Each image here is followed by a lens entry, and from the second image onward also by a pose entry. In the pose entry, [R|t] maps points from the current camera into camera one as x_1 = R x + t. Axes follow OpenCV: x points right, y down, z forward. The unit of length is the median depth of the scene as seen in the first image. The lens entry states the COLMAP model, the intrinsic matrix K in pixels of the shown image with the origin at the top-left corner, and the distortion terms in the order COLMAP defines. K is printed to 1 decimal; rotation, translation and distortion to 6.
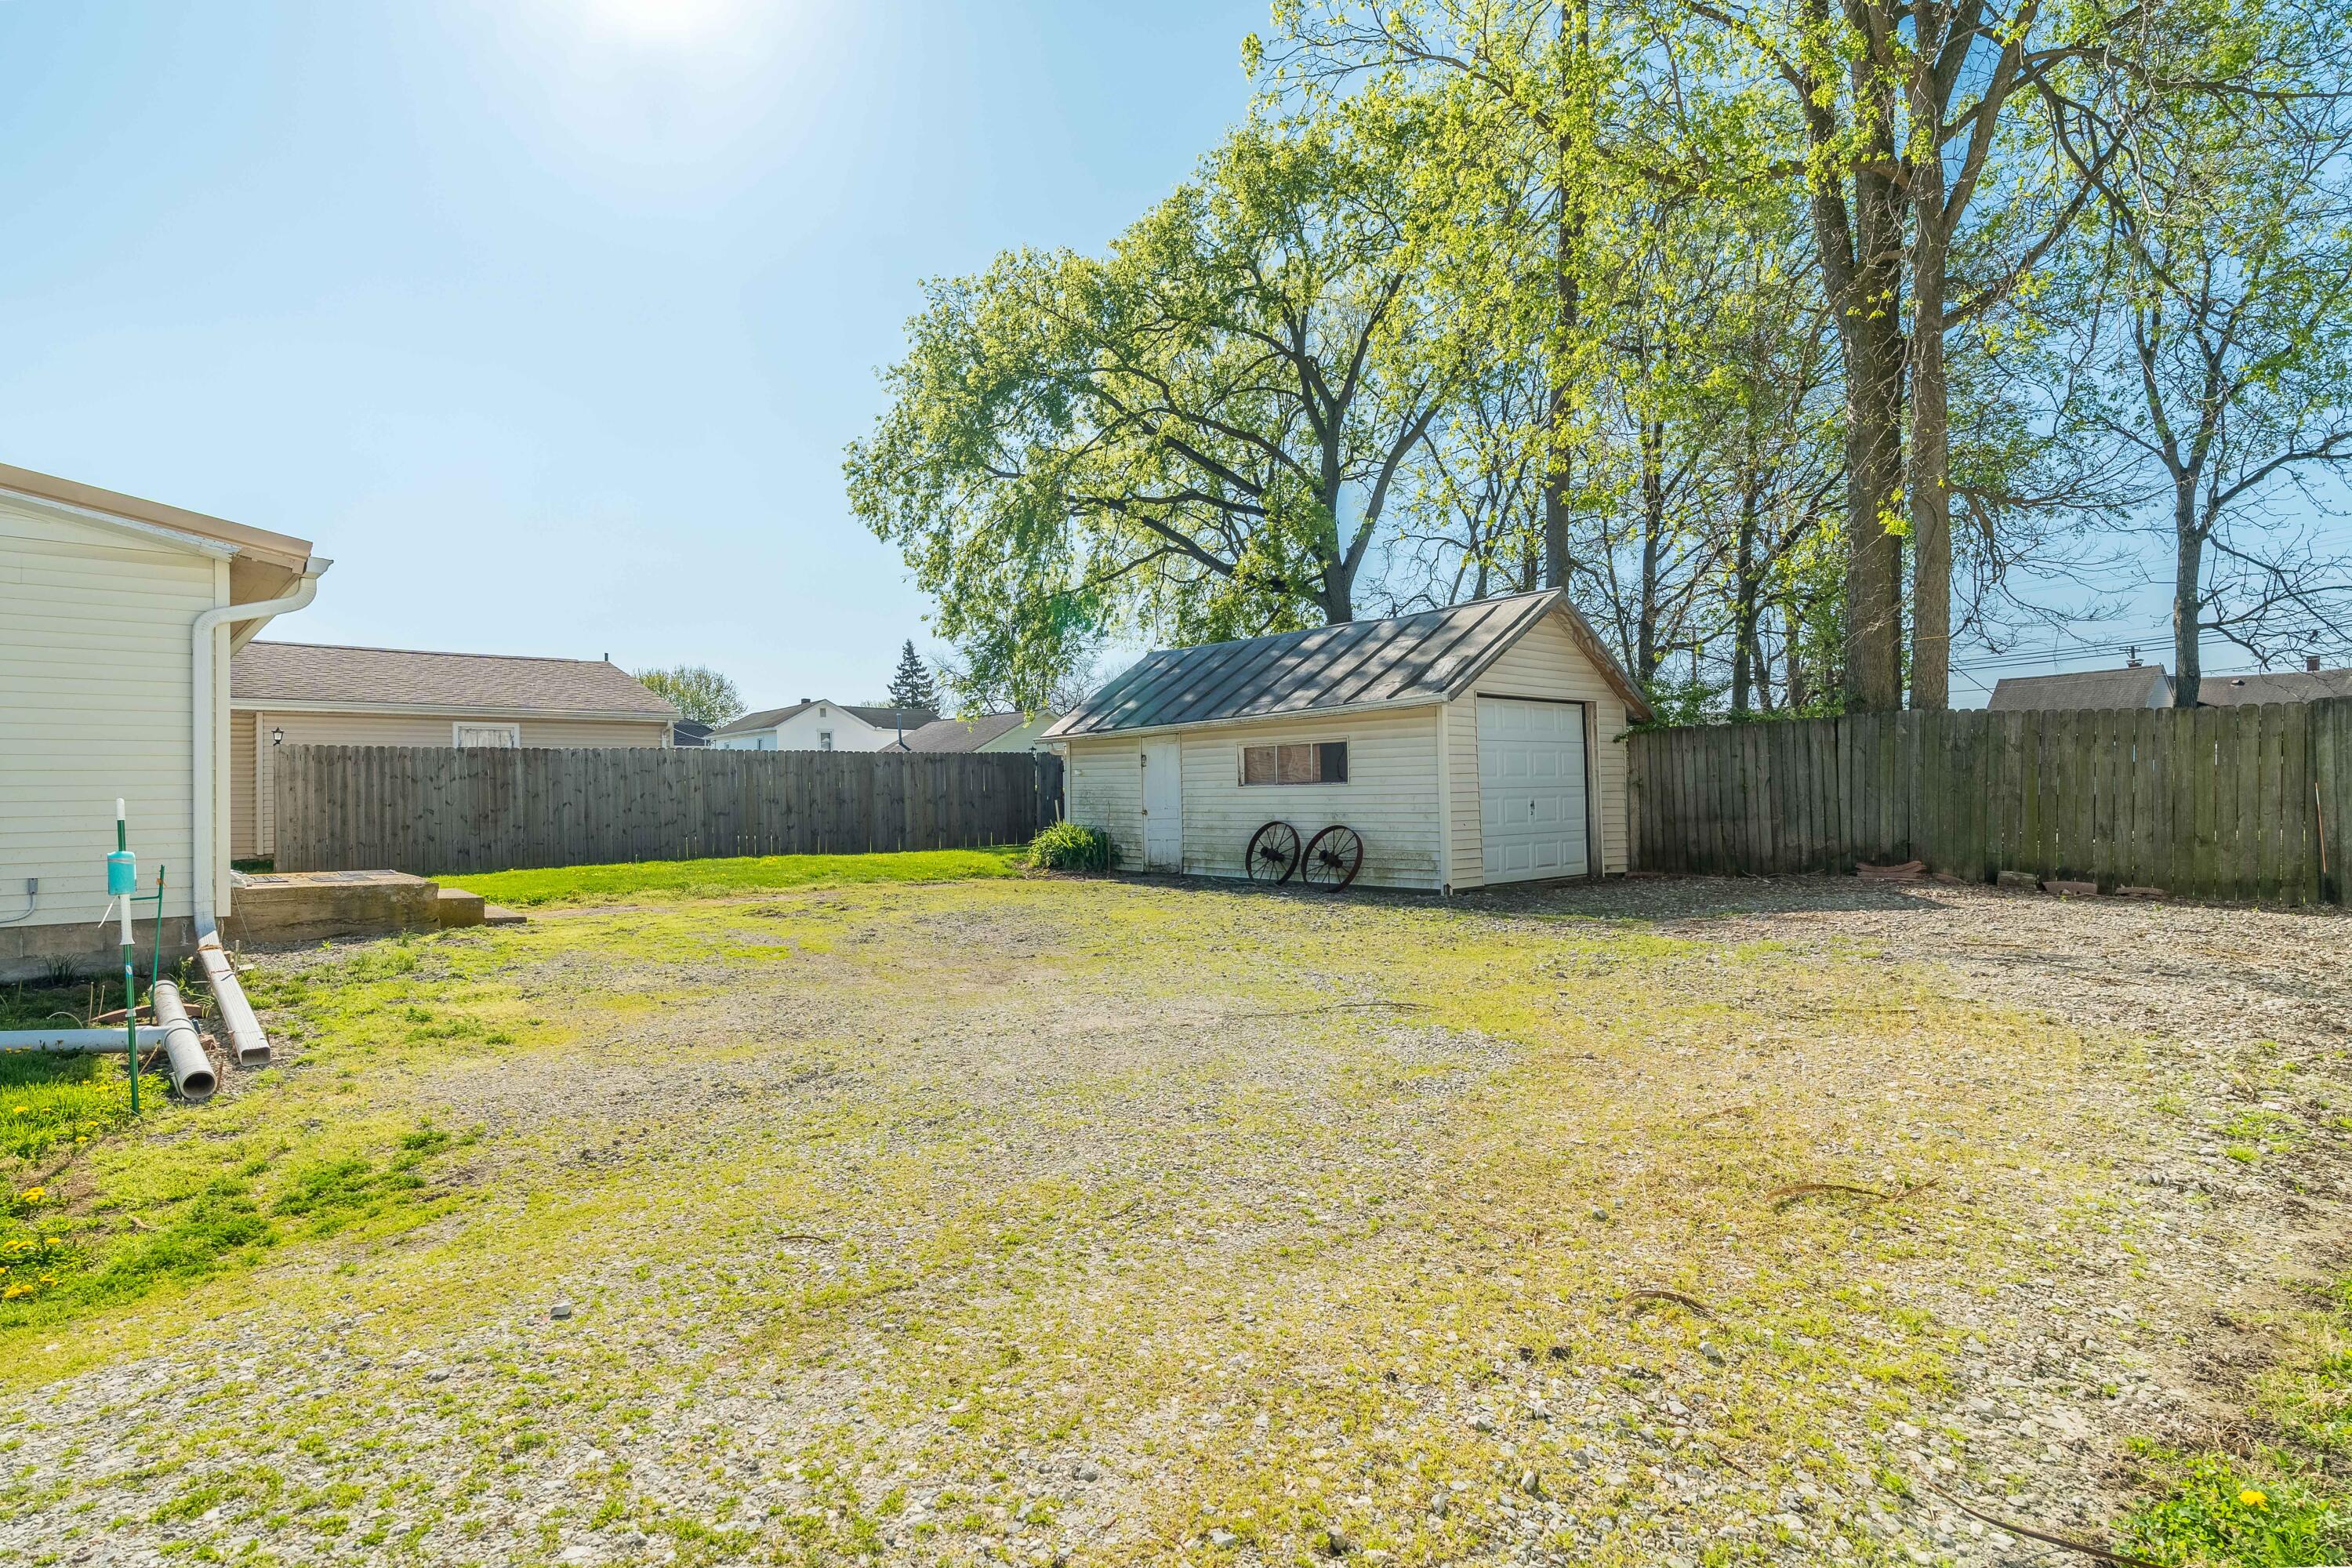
lens RADIAL K [[1202.7, 0, 1173.5], [0, 1202.7, 785.5], [0, 0, 1]] dist [0.004617, -0.000047]
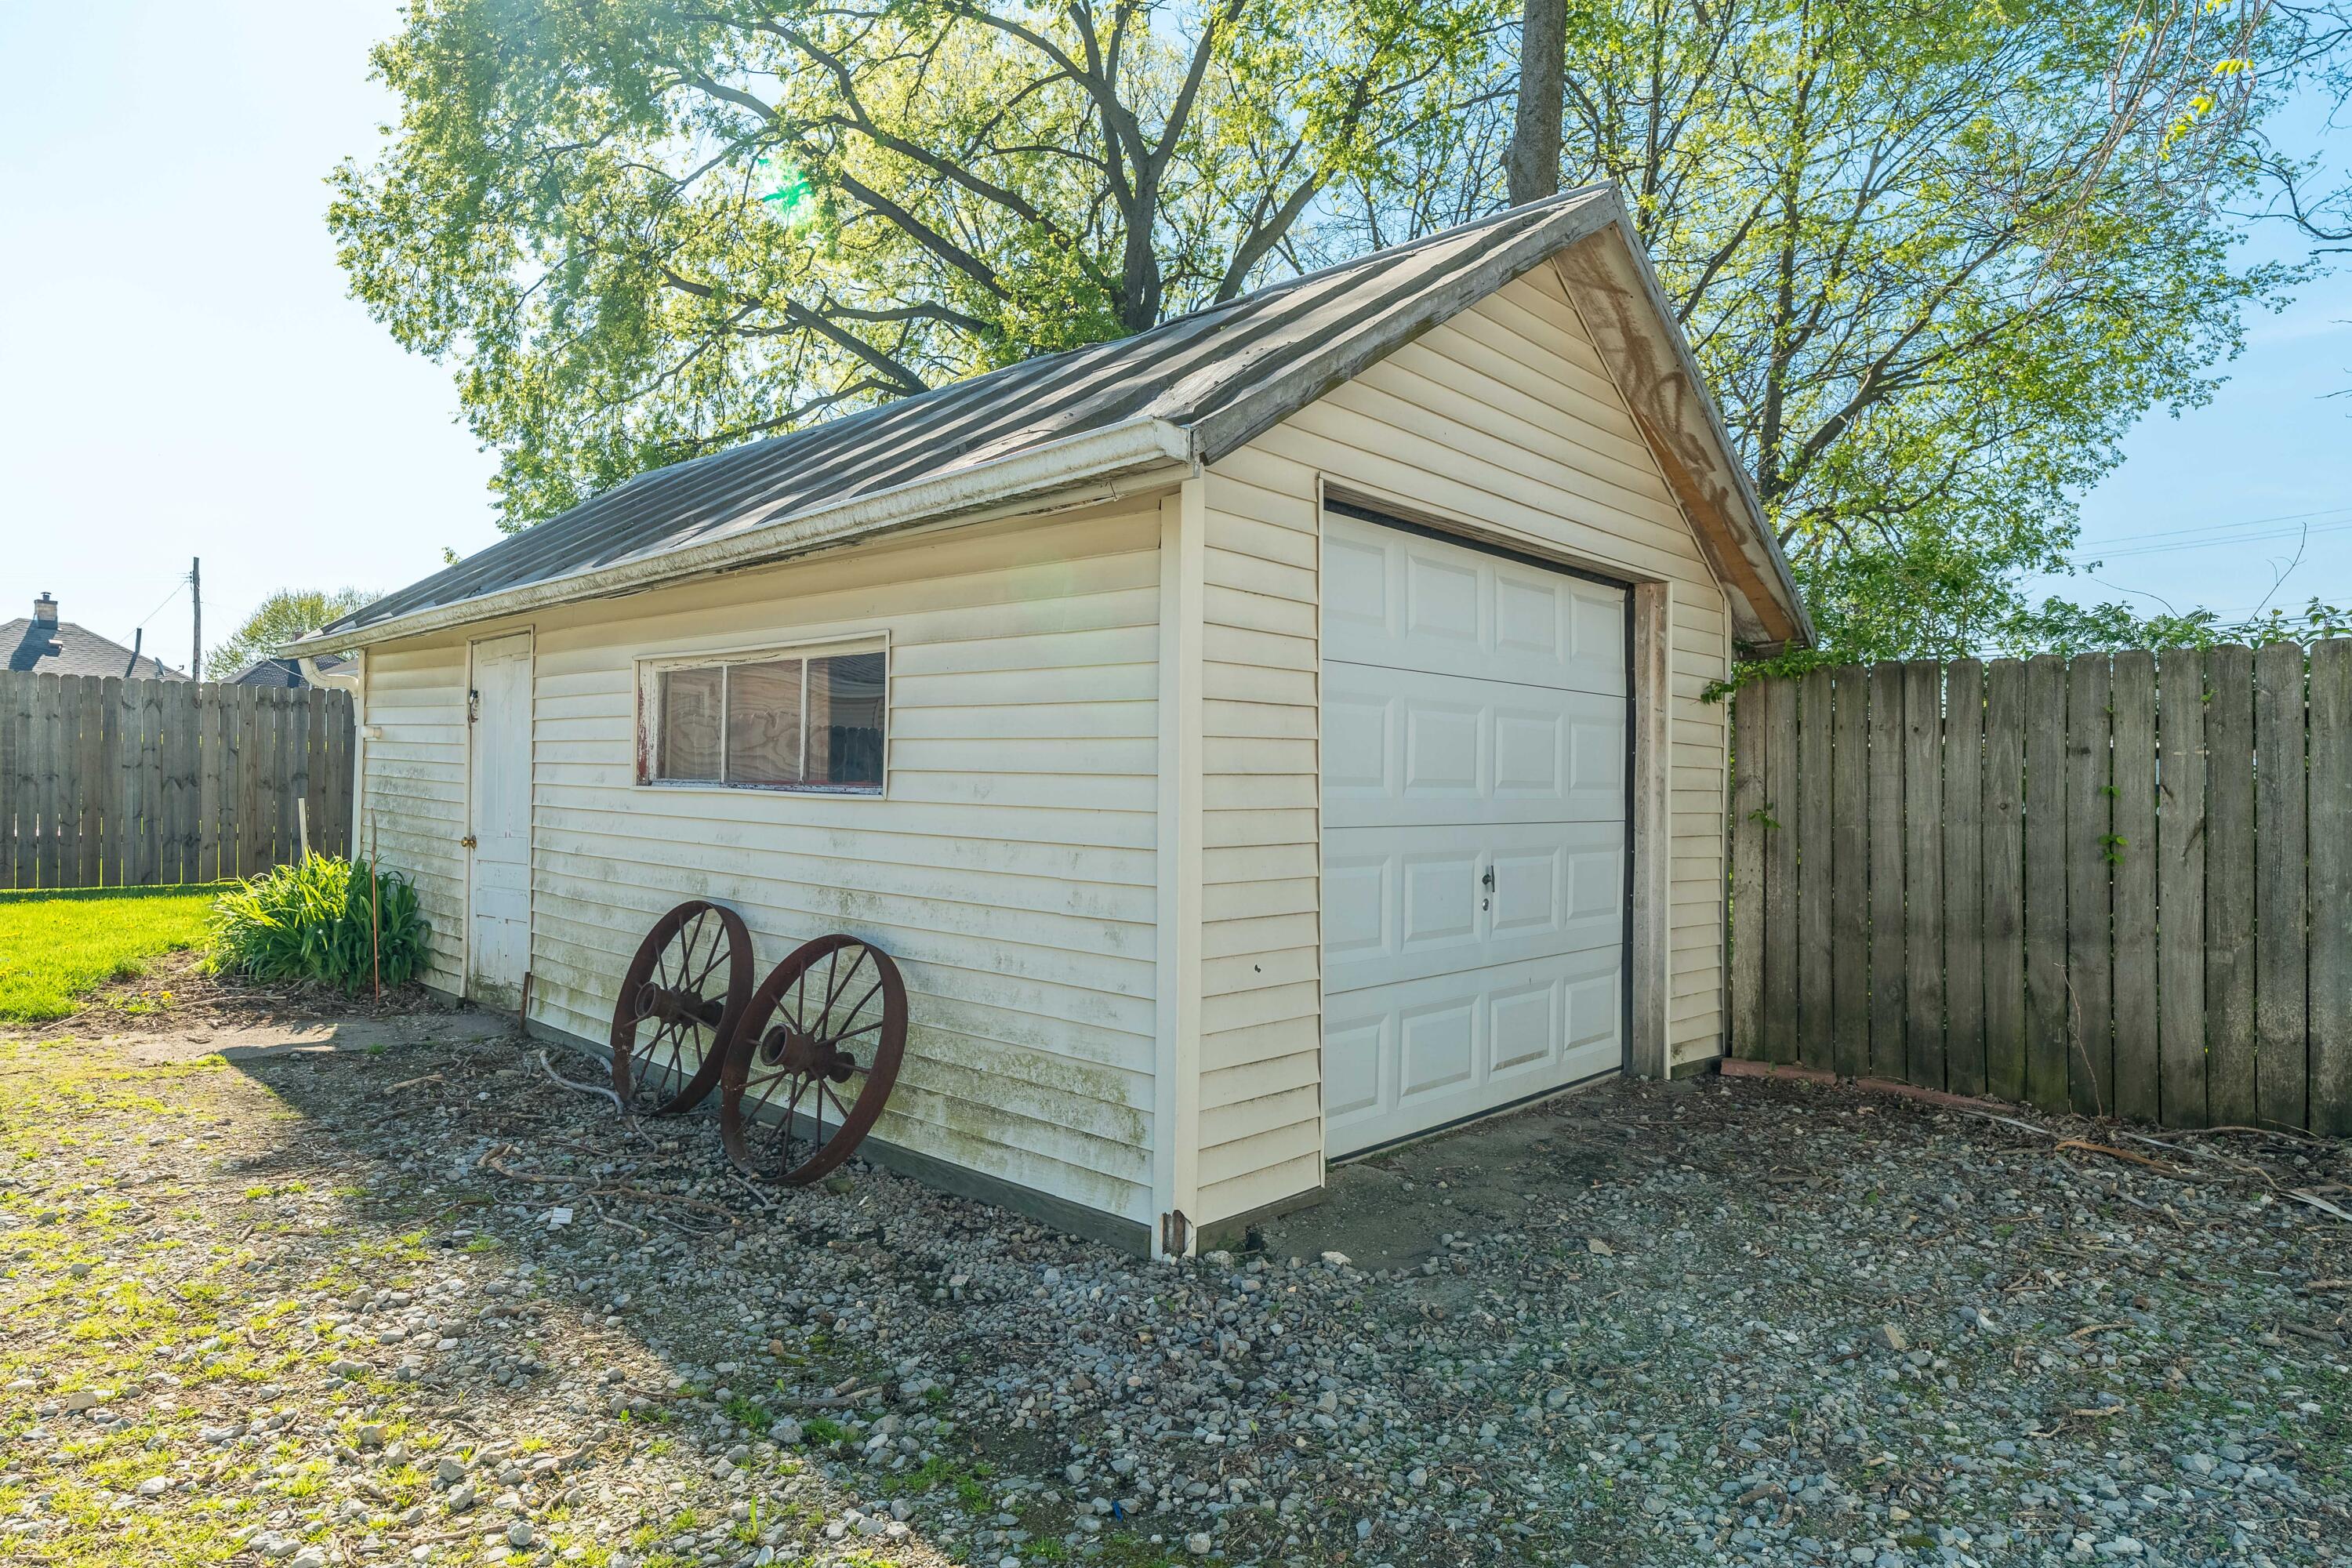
lens RADIAL K [[1325.4, 0, 1182.0], [0, 1325.4, 772.8], [0, 0, 1]] dist [-0.008215, -0.000449]
pose [[0.993219, 0.036214, 0.110476, 0.167277], [-0.036588, 0.999330, 0.001363, -0.009215], [-0.110352, -0.005396, 0.993878, 0.620383]]
